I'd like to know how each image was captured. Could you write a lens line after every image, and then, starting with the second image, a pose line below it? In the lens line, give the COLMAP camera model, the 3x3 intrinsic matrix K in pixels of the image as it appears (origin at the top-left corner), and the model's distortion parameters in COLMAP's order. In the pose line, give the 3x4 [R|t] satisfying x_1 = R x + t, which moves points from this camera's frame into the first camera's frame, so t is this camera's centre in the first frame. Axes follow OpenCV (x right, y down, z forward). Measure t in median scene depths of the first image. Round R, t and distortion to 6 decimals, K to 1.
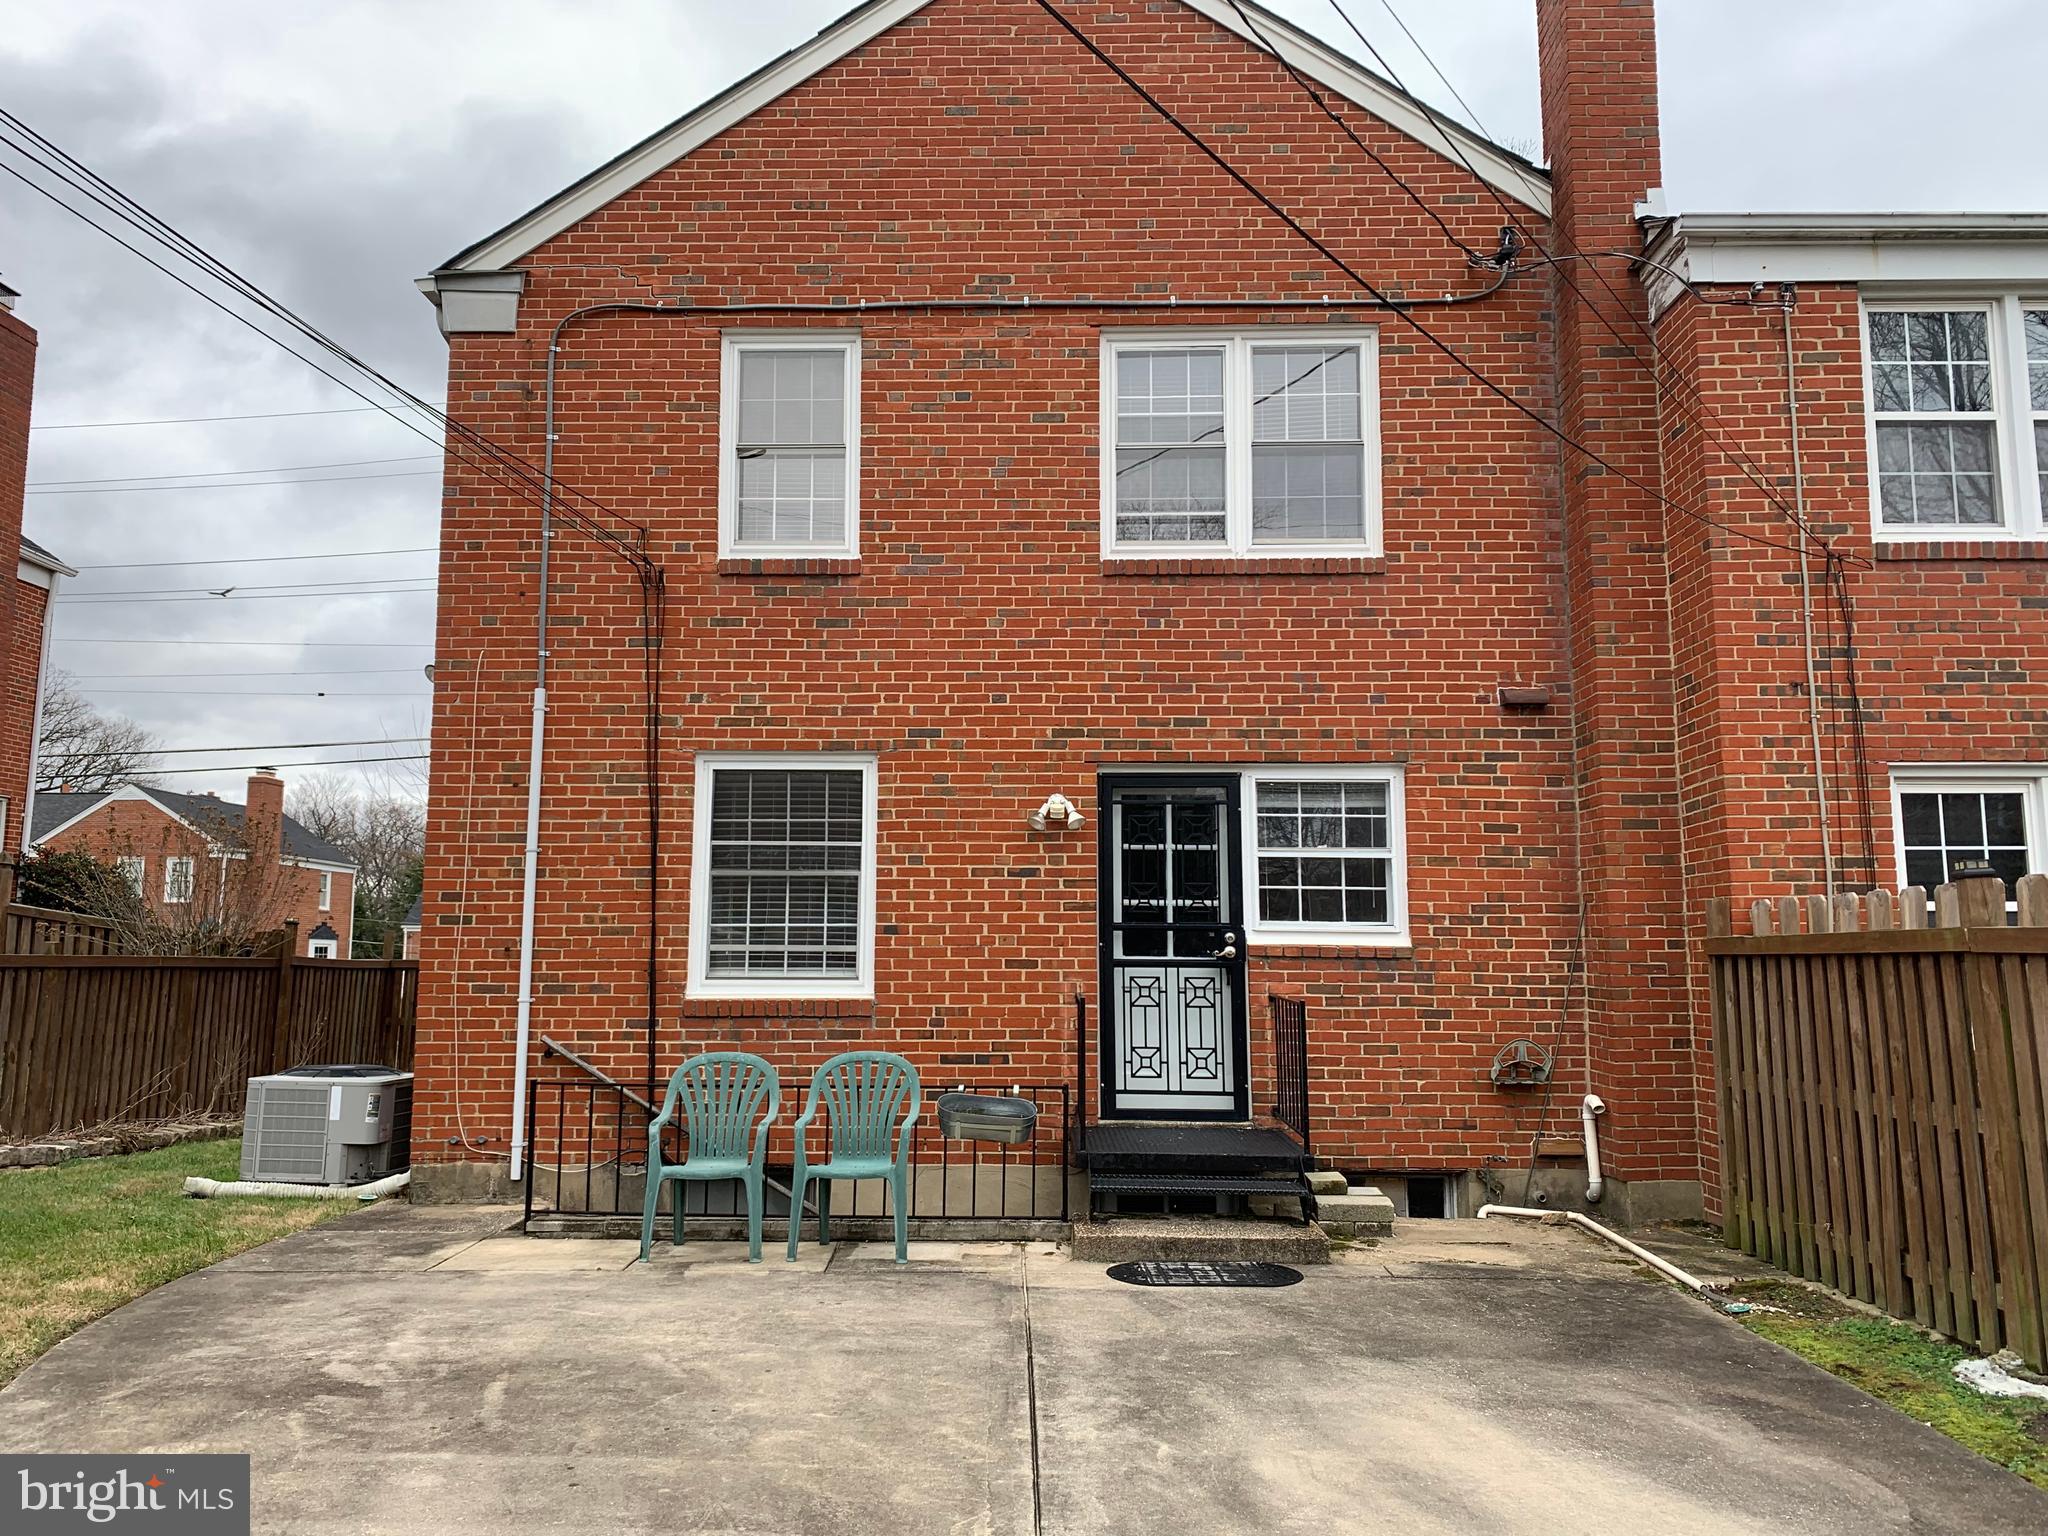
lens RADIAL K [[1585.6, 0, 996.1], [0, 1585.6, 739.2], [0, 0, 1]] dist [0.048981, -0.051924]
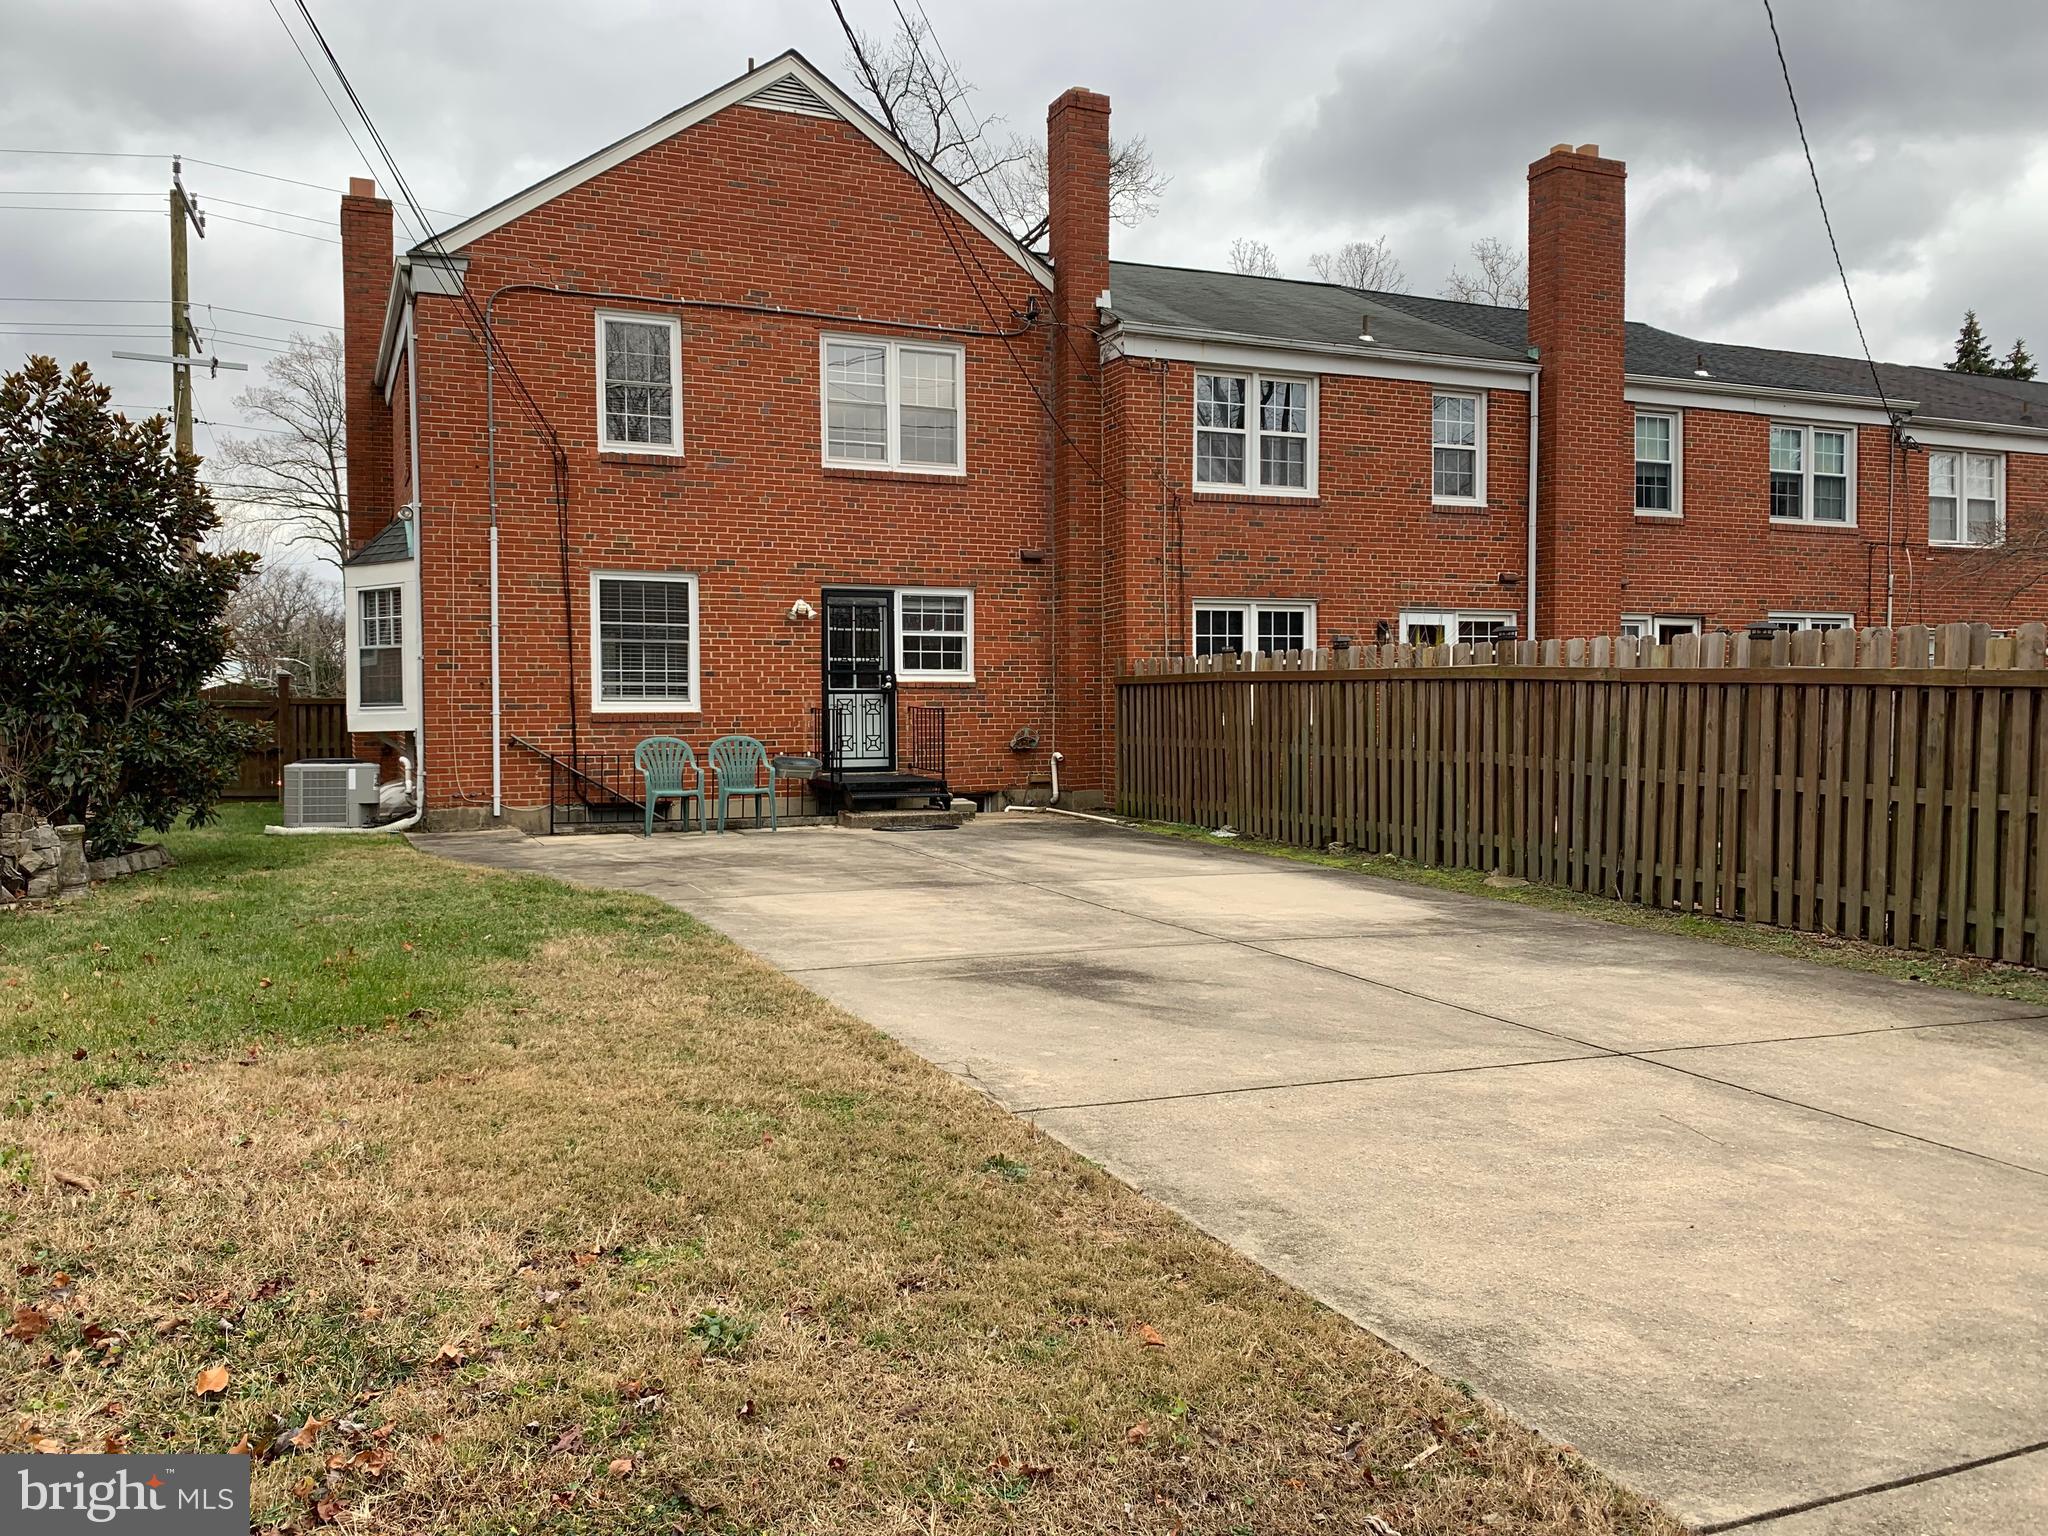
lens RADIAL K [[1585.6, 0, 1020.5], [0, 1585.6, 769.1], [0, 0, 1]] dist [0.048981, -0.051924]
pose [[0.902804, -0.025146, 0.429316, -0.516156], [-0.050385, 0.985229, 0.163662, -0.083946], [-0.427090, -0.169386, 0.888202, -0.754118]]
